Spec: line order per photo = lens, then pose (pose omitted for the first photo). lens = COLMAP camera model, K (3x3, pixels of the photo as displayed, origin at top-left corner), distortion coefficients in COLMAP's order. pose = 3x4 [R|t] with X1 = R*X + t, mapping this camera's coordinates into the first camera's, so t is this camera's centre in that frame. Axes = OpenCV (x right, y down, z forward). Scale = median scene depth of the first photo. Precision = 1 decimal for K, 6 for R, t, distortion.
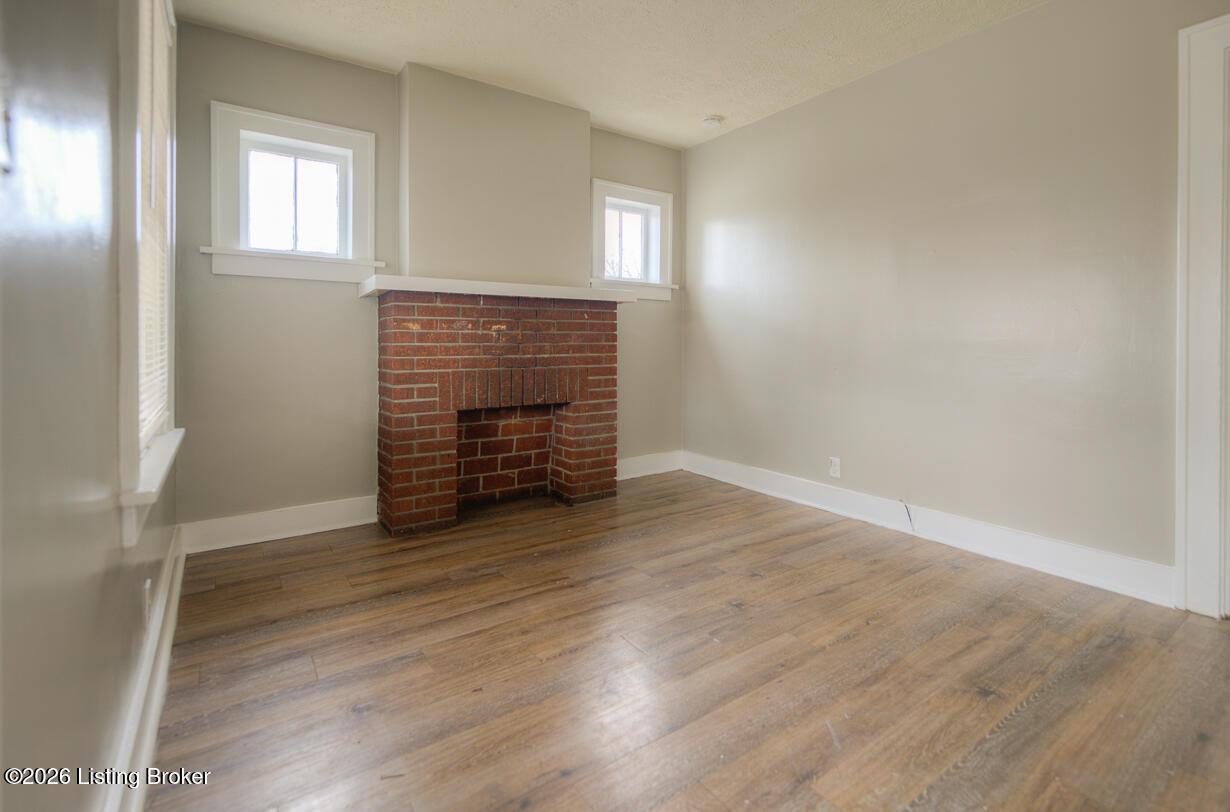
lens RADIAL K [[568.5, 0, 621.0], [0, 568.5, 333.3], [0, 0, 1]] dist [0.014375, 0.000225]
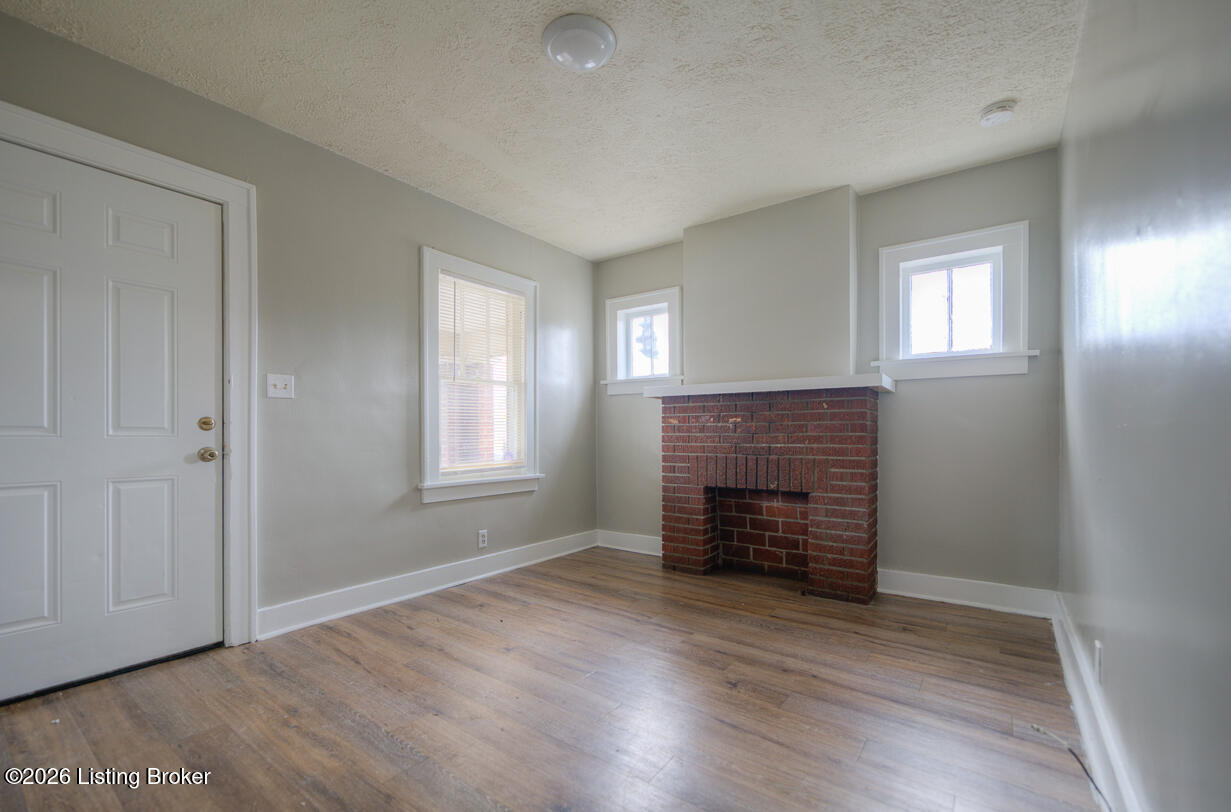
lens RADIAL K [[515.5, 0, 624.4], [0, 515.5, 438.9], [0, 0, 1]] dist [-0.004149, -0.000194]
pose [[0.325763, 0.001487, -0.945450, 0.692139], [0.006754, 0.999970, 0.003900, 0.022080], [0.945427, -0.007656, 0.325743, 0.418308]]
